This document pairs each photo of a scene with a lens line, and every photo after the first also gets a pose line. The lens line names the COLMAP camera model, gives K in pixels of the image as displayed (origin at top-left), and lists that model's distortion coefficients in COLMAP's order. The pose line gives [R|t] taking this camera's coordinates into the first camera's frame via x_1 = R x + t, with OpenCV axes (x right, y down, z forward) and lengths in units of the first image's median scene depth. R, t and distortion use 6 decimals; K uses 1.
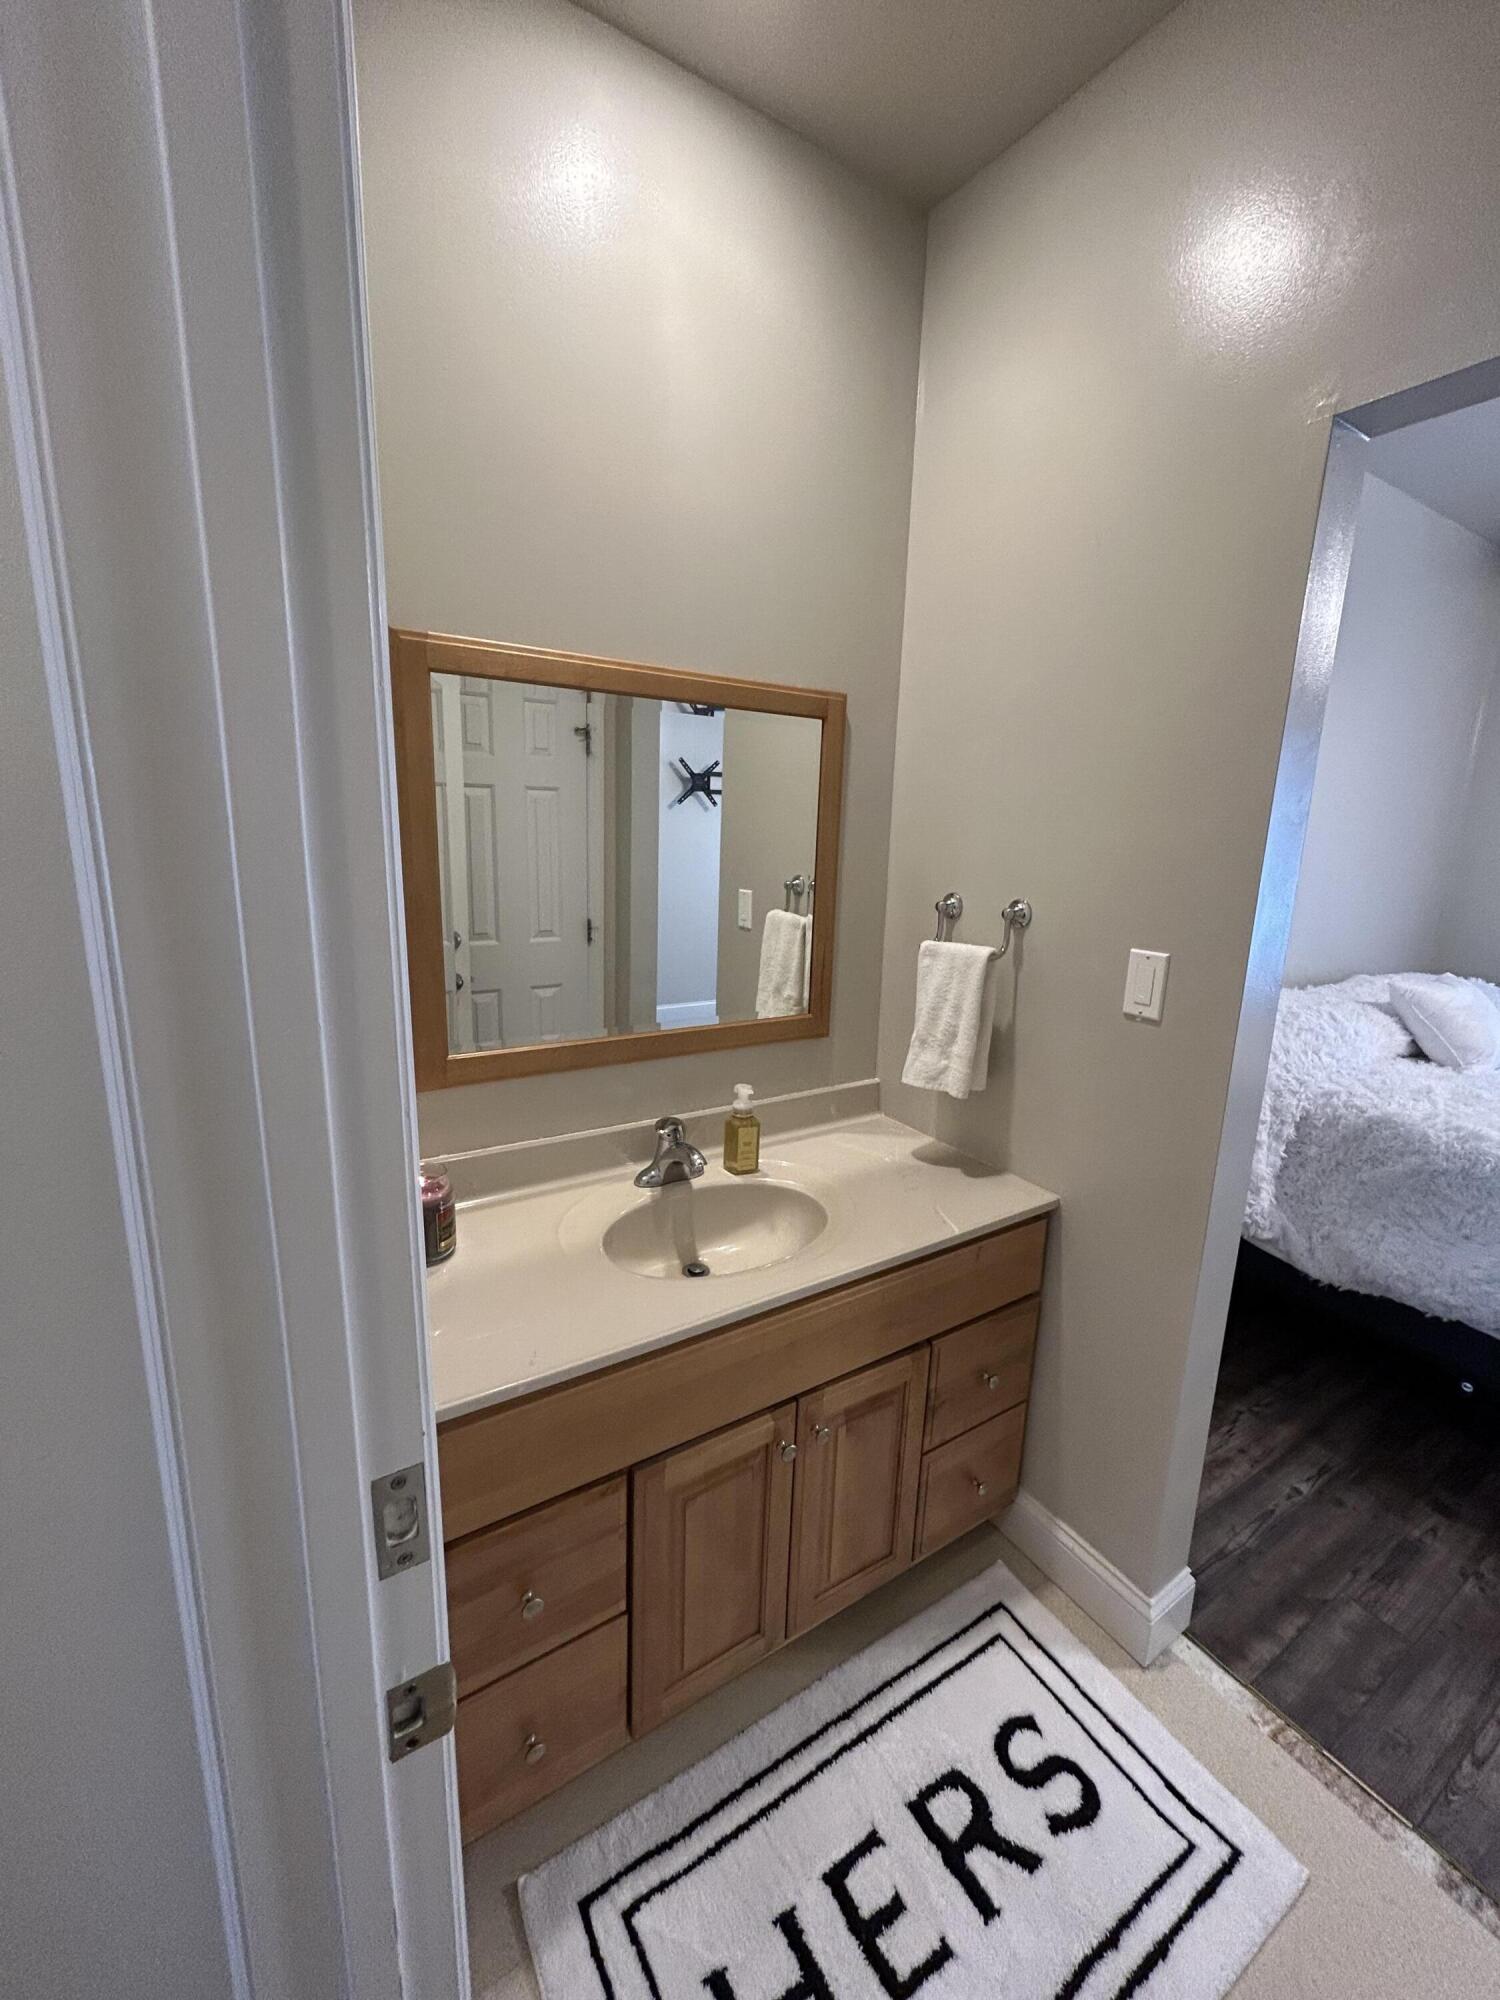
lens RADIAL K [[810.9, 0, 754.6], [0, 810.9, 1003.6], [0, 0, 1]] dist [-0.001310, 0.001626]
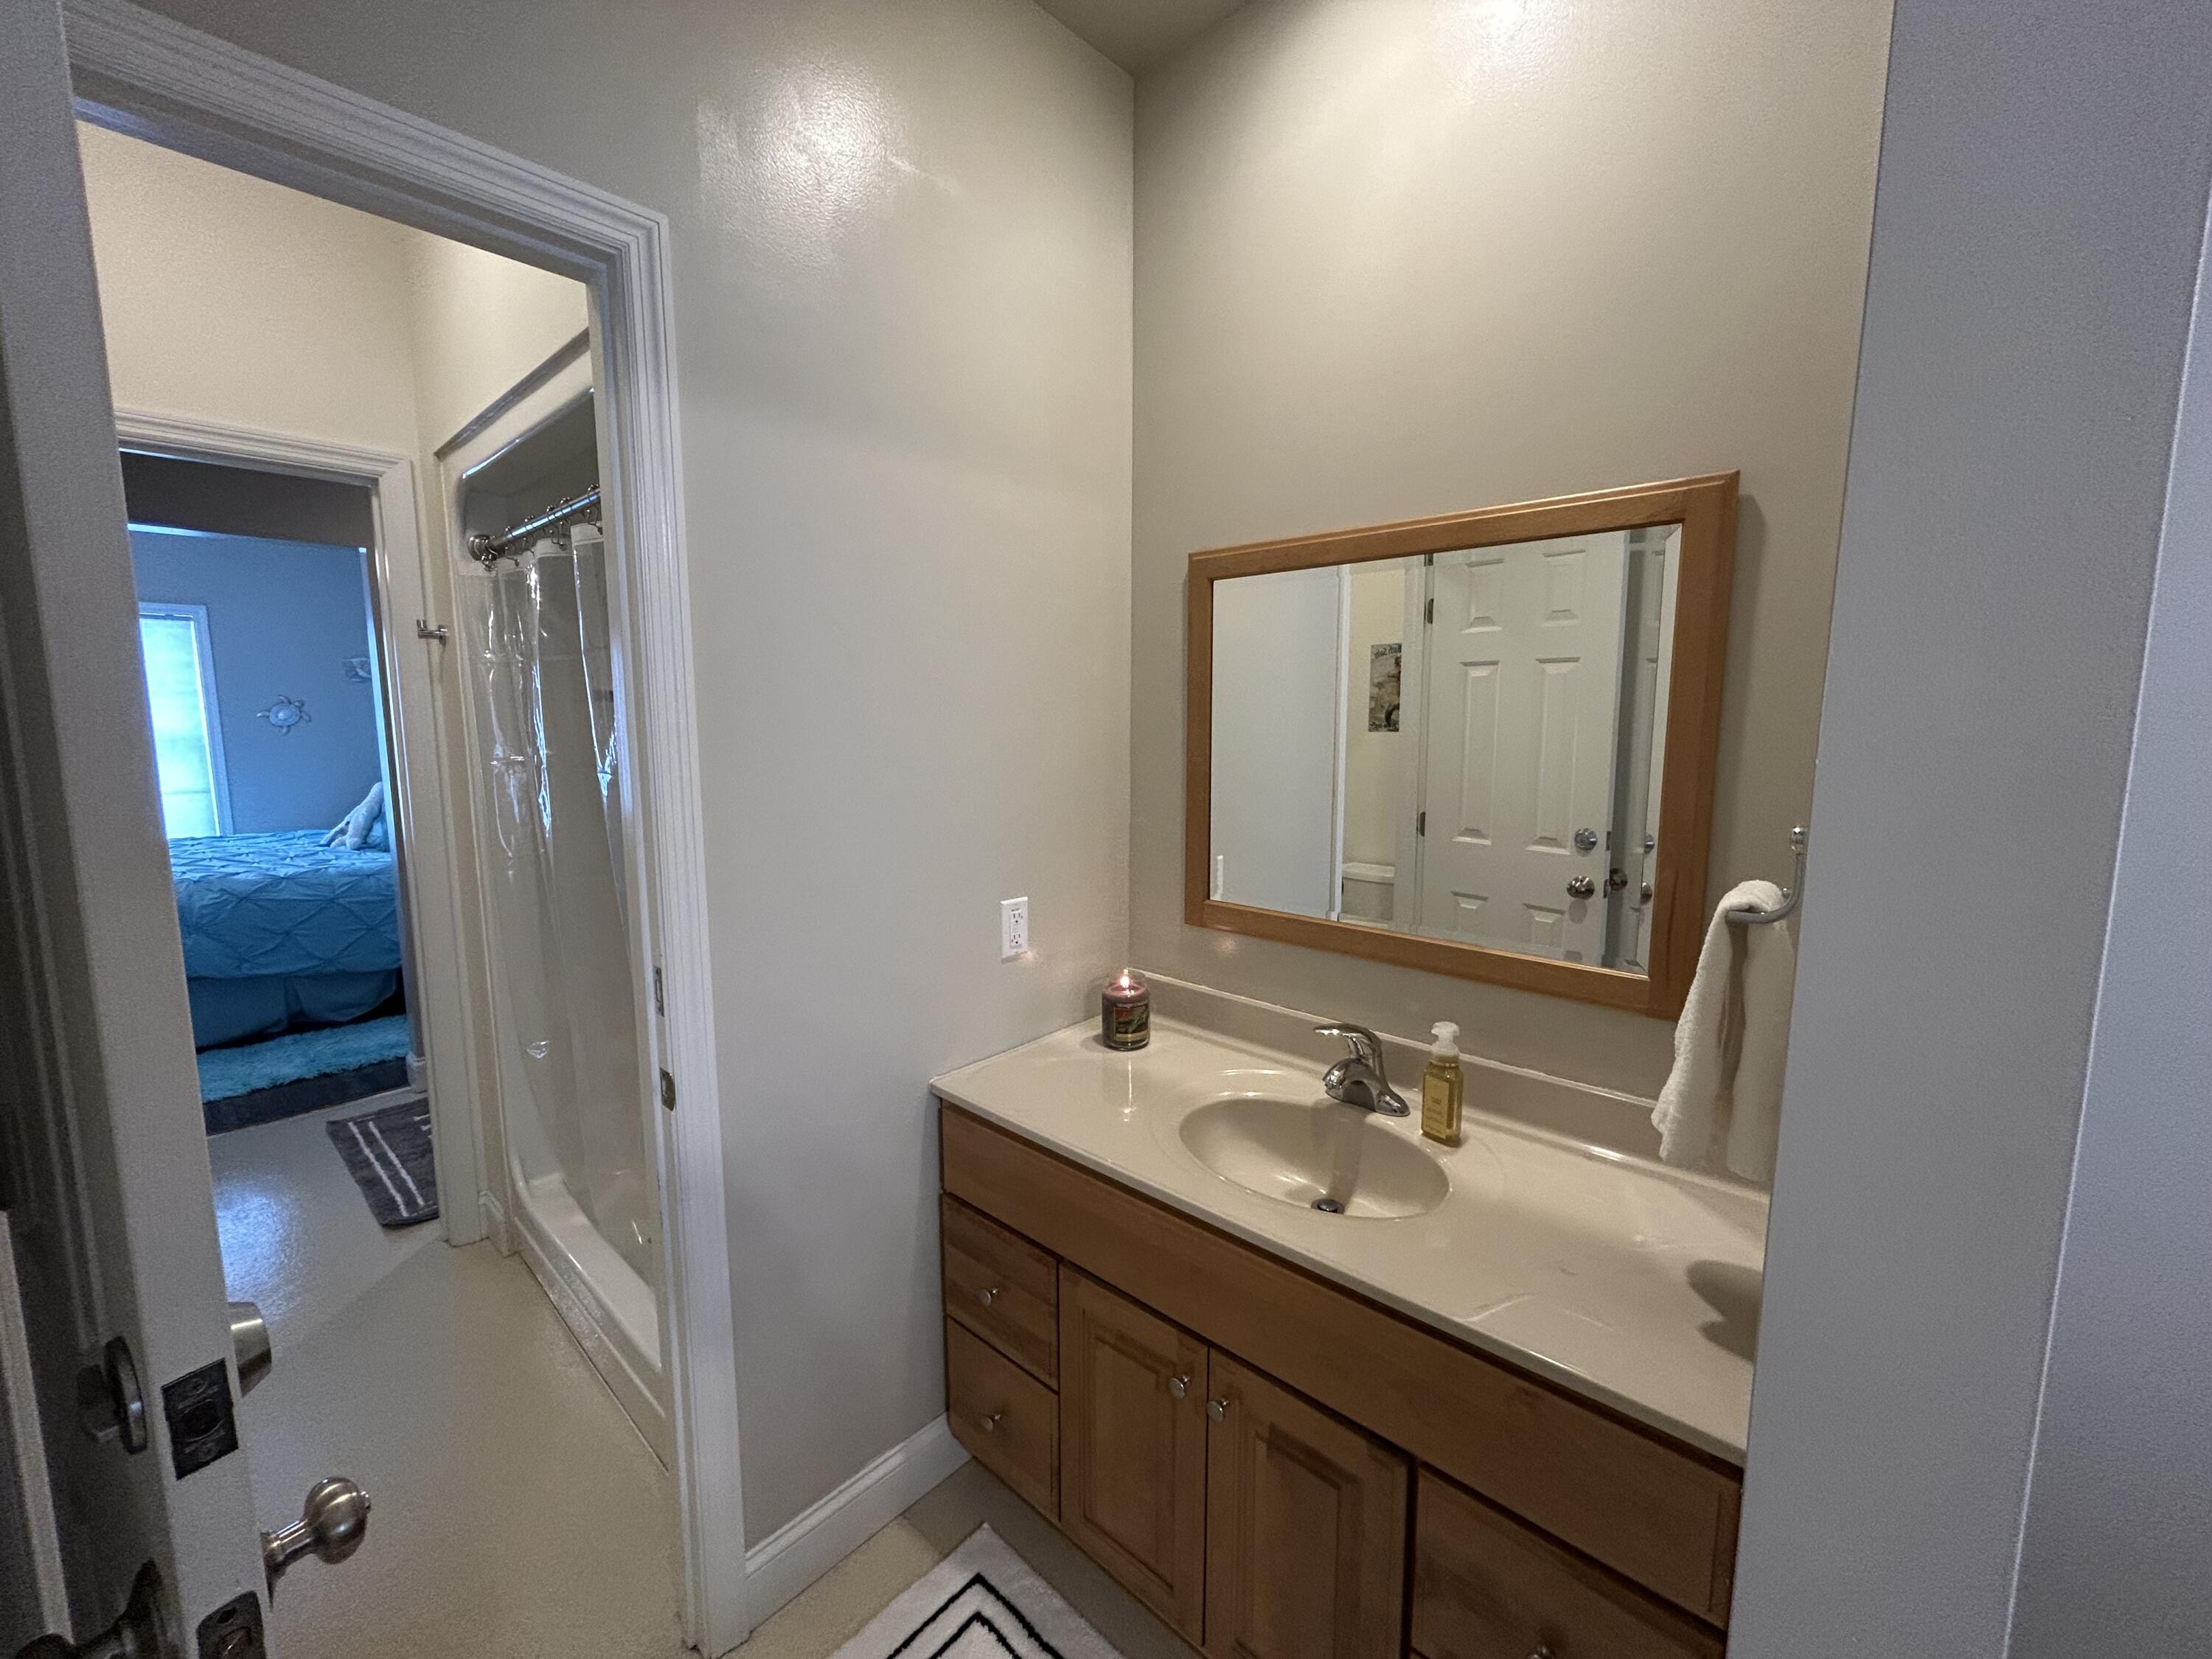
lens RADIAL K [[896.9, 0, 1107.2], [0, 896.9, 824.6], [0, 0, 1]] dist [-0.001310, 0.001626]
pose [[0.256606, 0.089987, -0.962318, 0.784341], [-0.191158, 0.980714, 0.040734, -0.064791], [0.947424, 0.173502, 0.268859, 0.478937]]
